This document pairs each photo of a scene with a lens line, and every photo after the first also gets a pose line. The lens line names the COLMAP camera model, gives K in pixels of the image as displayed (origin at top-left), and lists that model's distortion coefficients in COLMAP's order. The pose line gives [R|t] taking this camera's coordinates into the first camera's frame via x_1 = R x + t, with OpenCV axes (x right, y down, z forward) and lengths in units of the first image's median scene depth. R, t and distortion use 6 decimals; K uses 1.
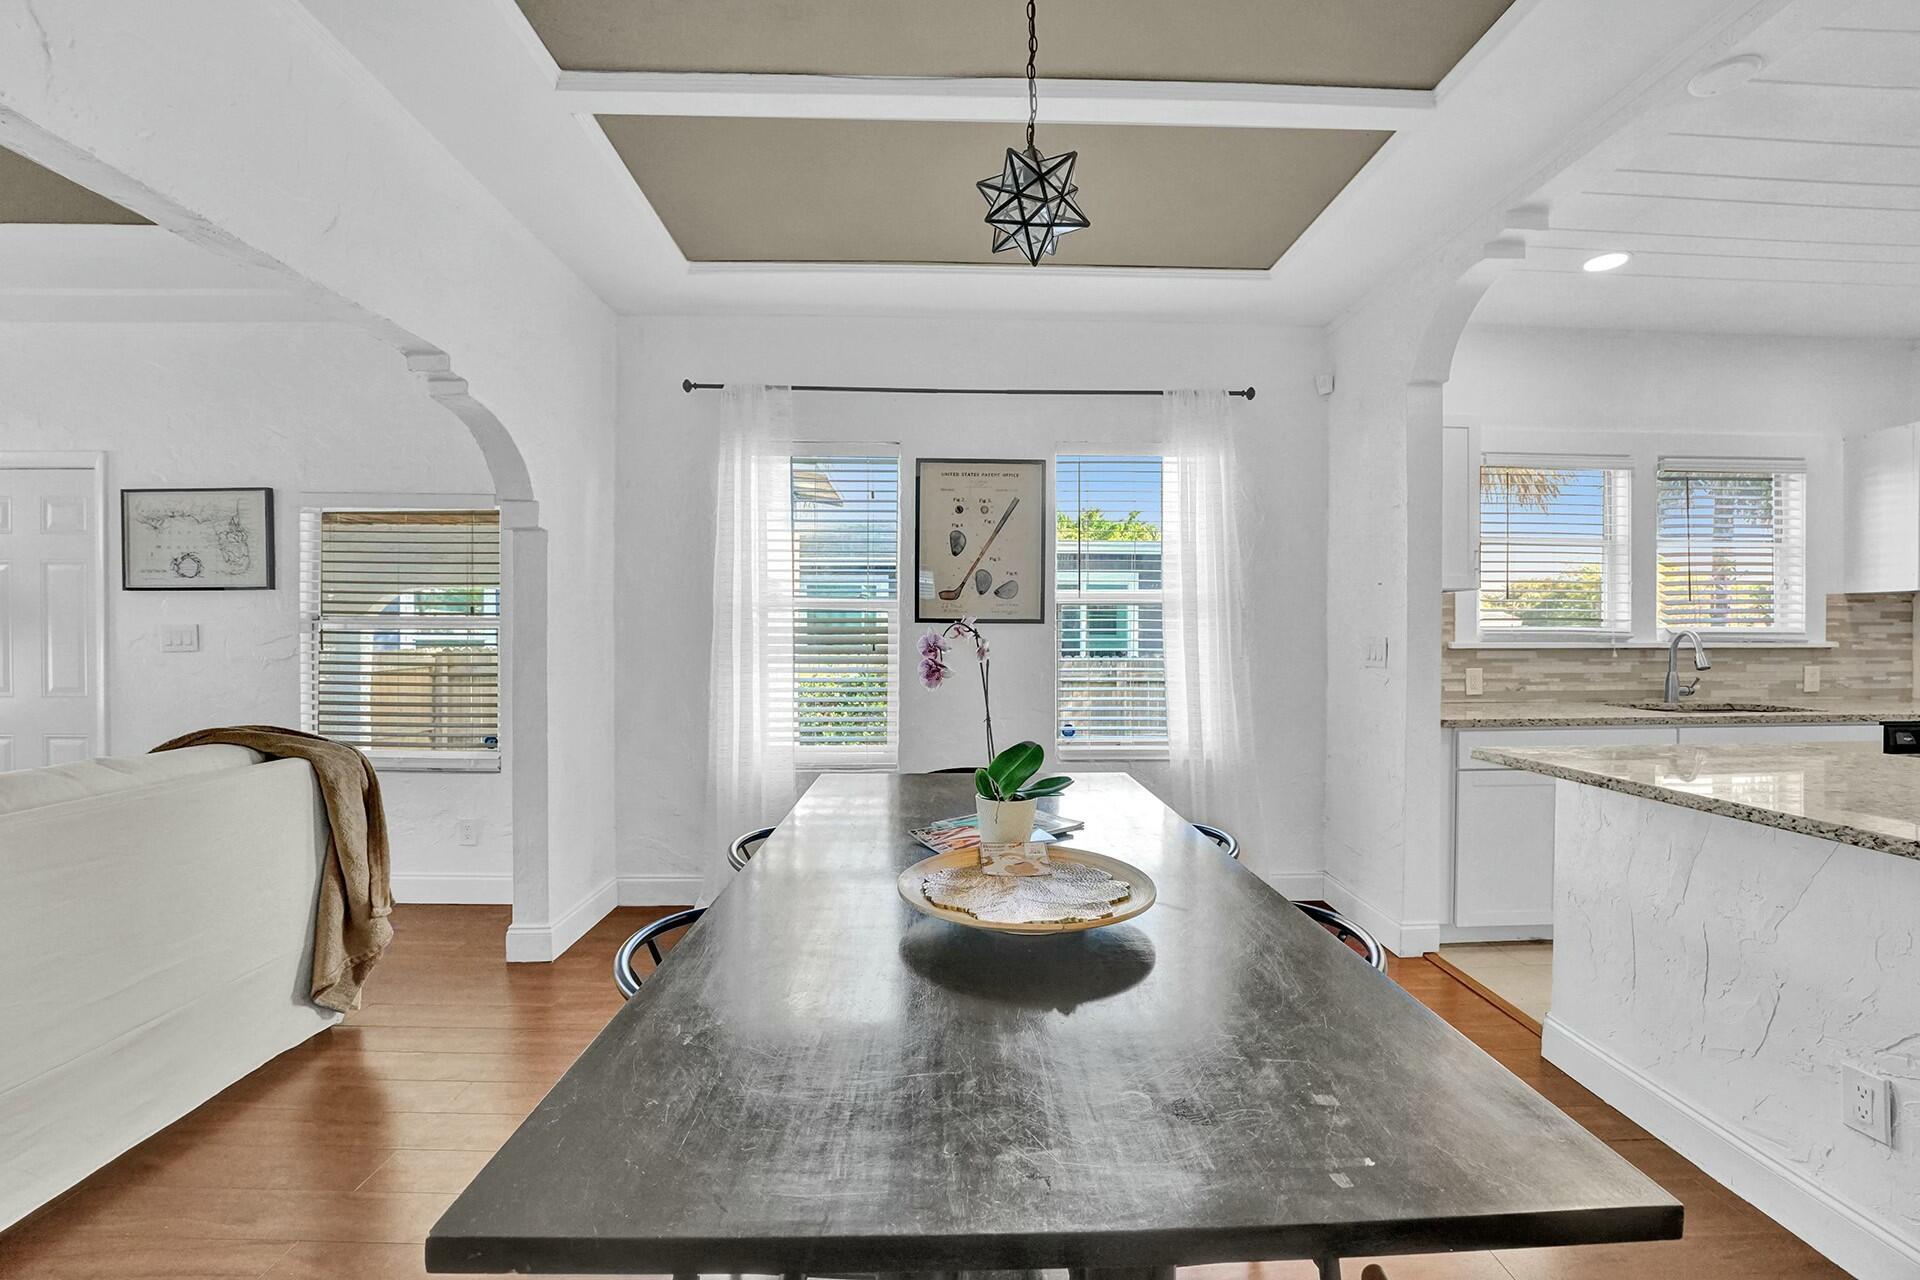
lens RADIAL K [[782.4, 0, 959.2], [0, 782.4, 635.7], [0, 0, 1]] dist [-0.023935, 0.000488]
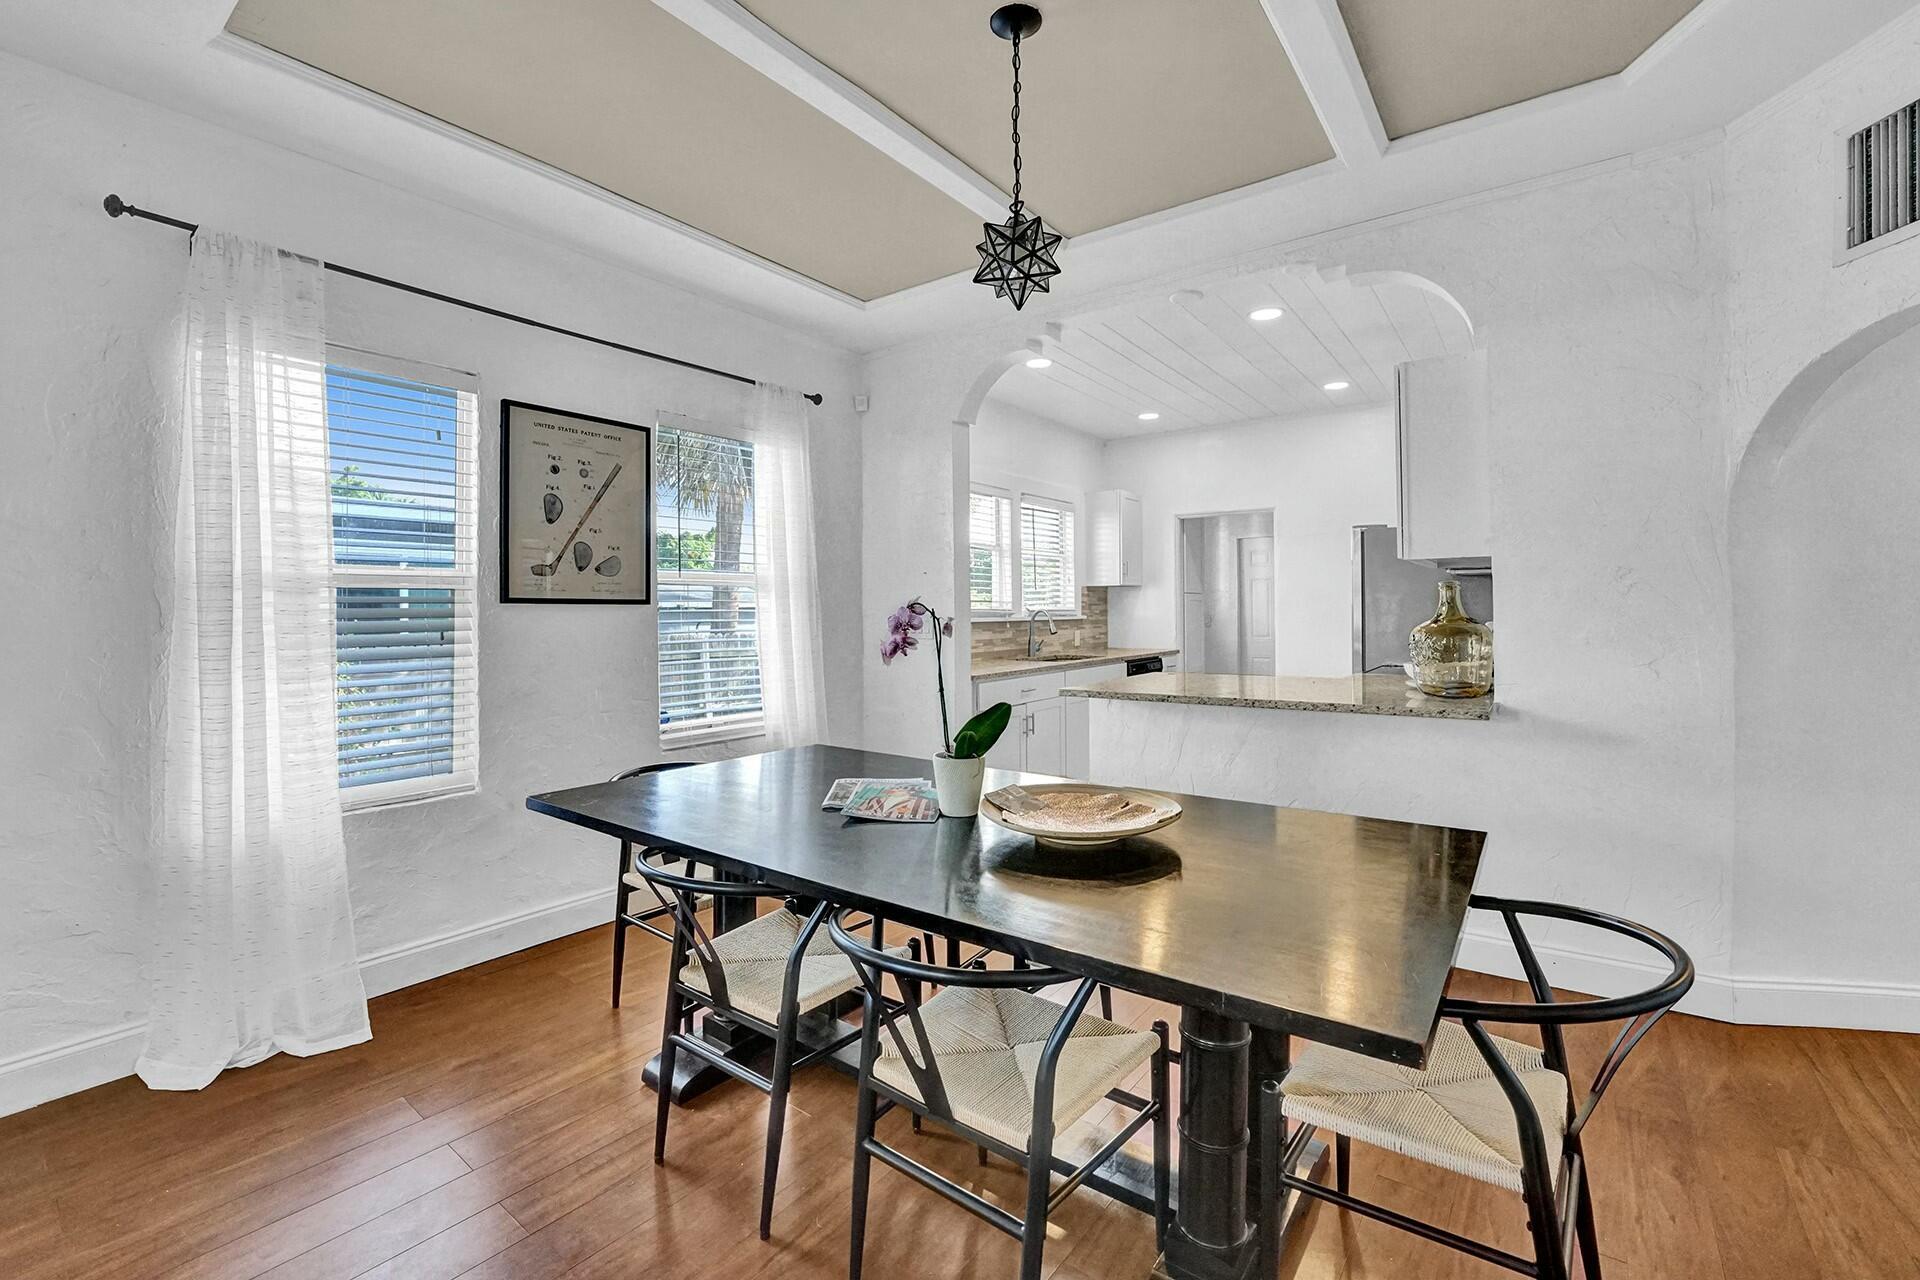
lens RADIAL K [[793.4, 0, 957.3], [0, 793.4, 608.4], [0, 0, 1]] dist [-0.024157, 0.000455]
pose [[0.630687, -0.003398, 0.776030, -0.386894], [0.012773, 0.999900, -0.006002, -0.000395], [-0.775932, 0.013697, 0.630667, 0.127667]]
